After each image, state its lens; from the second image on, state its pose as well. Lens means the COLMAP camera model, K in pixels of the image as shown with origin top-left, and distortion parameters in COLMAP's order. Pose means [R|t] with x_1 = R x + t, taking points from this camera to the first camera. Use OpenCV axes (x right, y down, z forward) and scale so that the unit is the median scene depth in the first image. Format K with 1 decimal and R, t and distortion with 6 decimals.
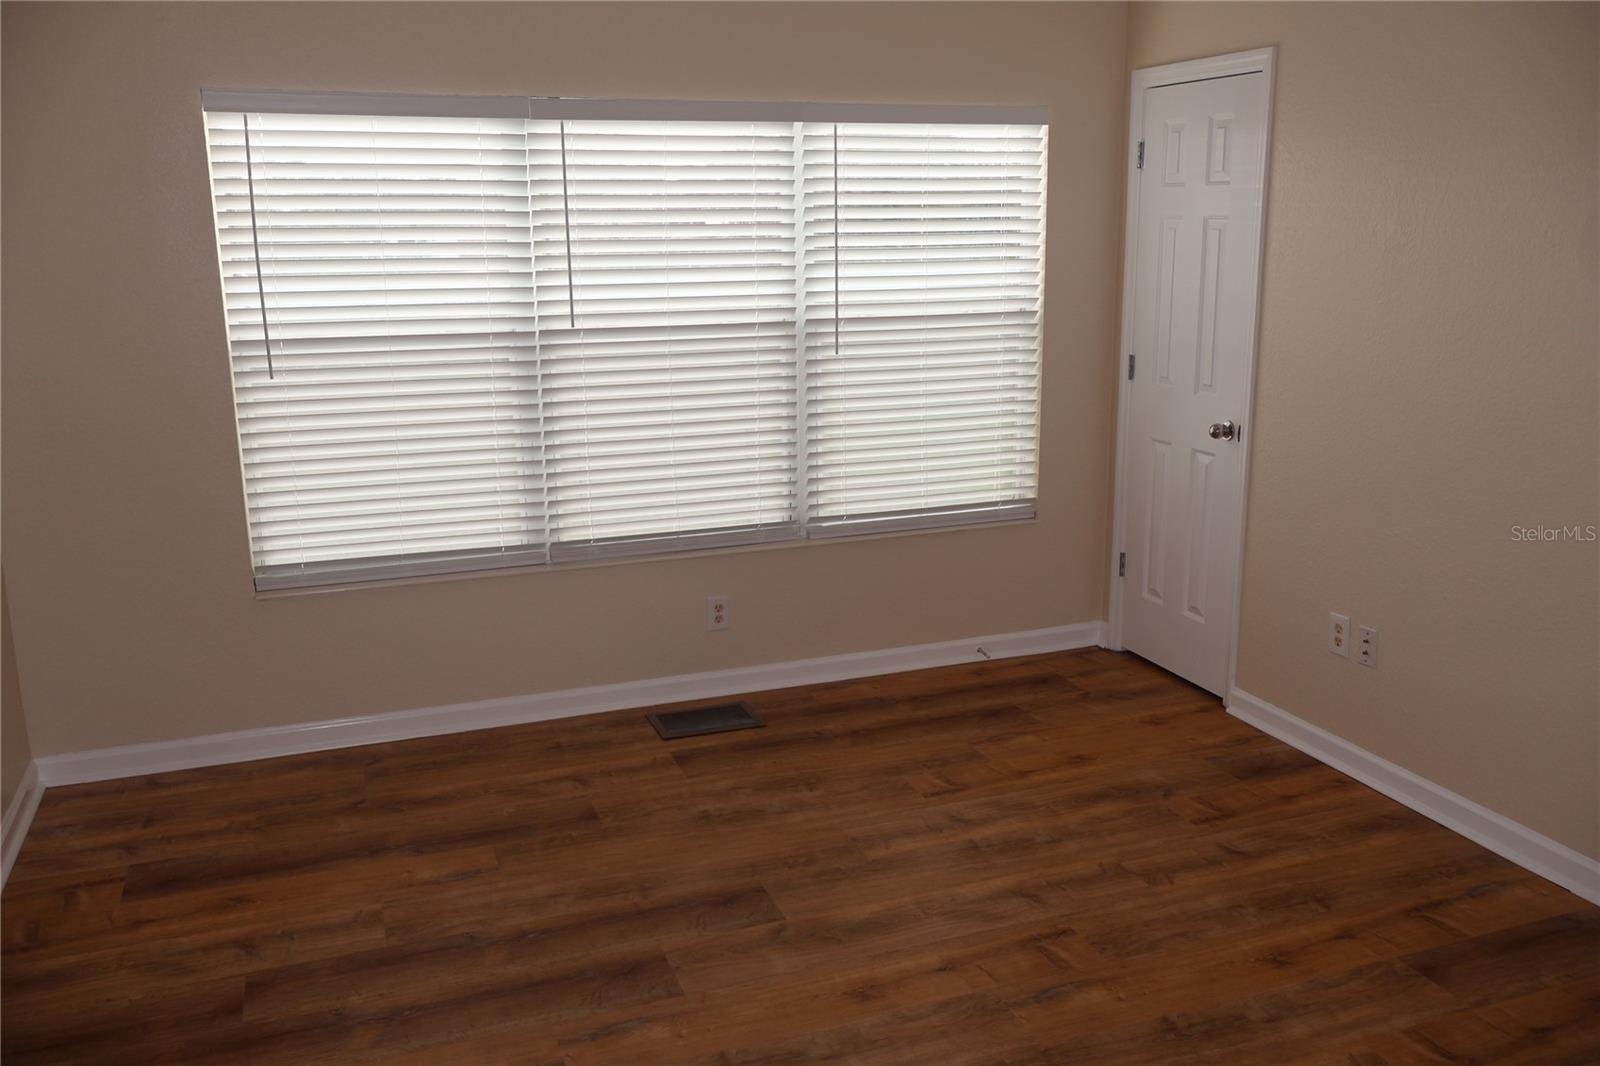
lens RADIAL K [[1342.1, 0, 800.0], [0, 1342.1, 533.0], [0, 0, 1]] dist [-0.007401, 0.008785]
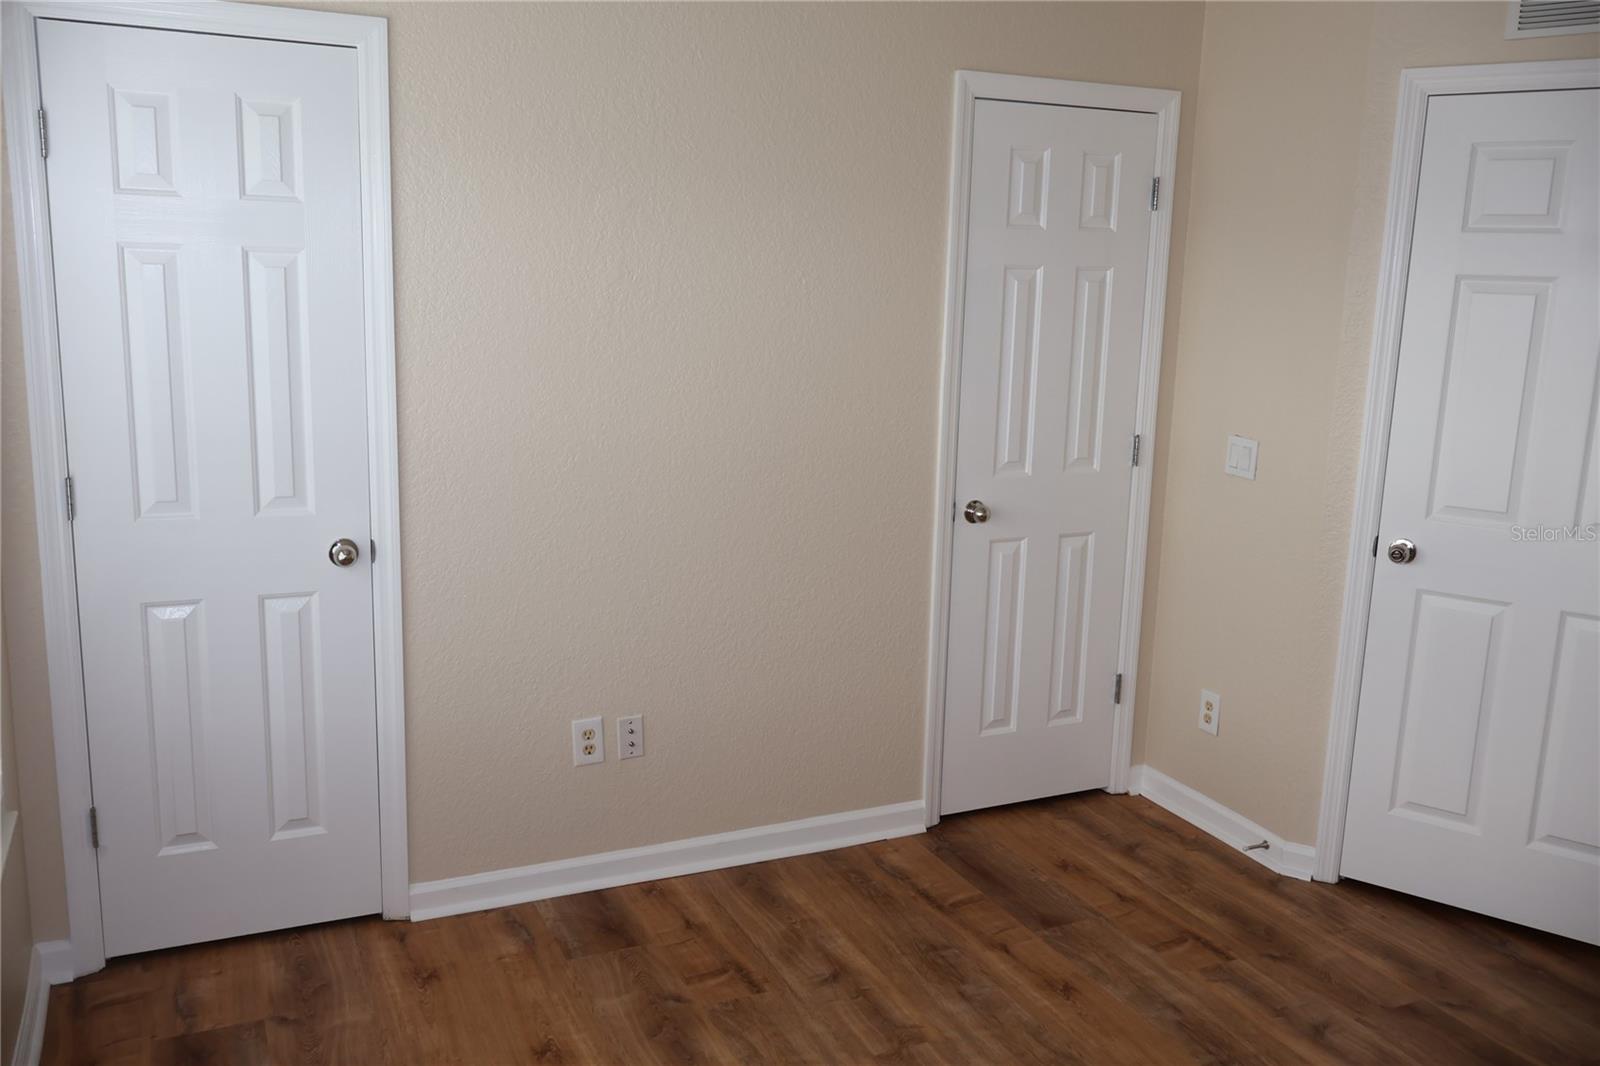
lens RADIAL K [[1342.1, 0, 800.0], [0, 1342.1, 533.0], [0, 0, 1]] dist [-0.007401, 0.008785]
pose [[-0.082016, -0.186930, 0.978944, -0.446381], [0.201878, 0.958775, 0.199992, -0.206456], [-0.975971, 0.214029, -0.040898, 0.916571]]
